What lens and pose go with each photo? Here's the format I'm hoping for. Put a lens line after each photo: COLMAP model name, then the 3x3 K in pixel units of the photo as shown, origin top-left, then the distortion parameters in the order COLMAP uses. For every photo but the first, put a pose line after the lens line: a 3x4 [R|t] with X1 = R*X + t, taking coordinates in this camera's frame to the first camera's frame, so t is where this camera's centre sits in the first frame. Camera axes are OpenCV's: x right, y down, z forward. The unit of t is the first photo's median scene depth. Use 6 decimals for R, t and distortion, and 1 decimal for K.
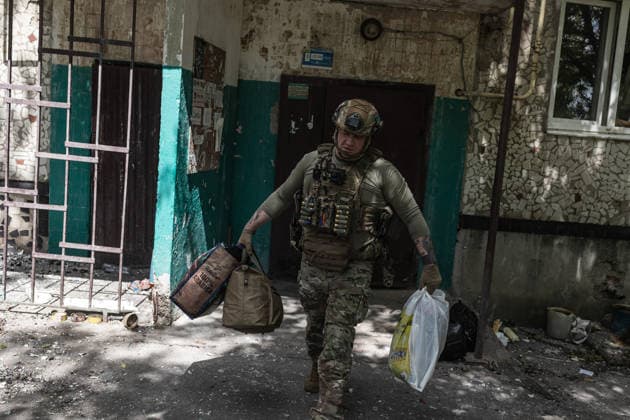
lens RADIAL K [[593.2, 0, 305.5], [0, 593.2, 198.6], [0, 0, 1]] dist [0.001137, 0.000000]
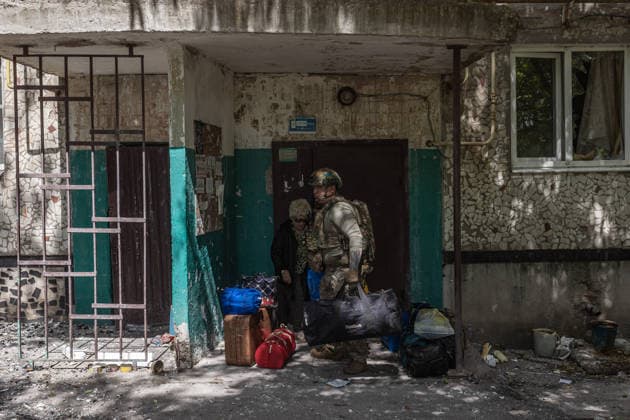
lens RADIAL K [[620.6, 0, 314.2], [0, 620.6, 209.9], [0, 0, 1]] dist [-0.027880, 0.000000]
pose [[0.996138, -0.087753, -0.002978, 0.032105], [0.087326, 0.993687, -0.070434, 0.011380], [0.009140, 0.069902, 0.997512, -0.174730]]
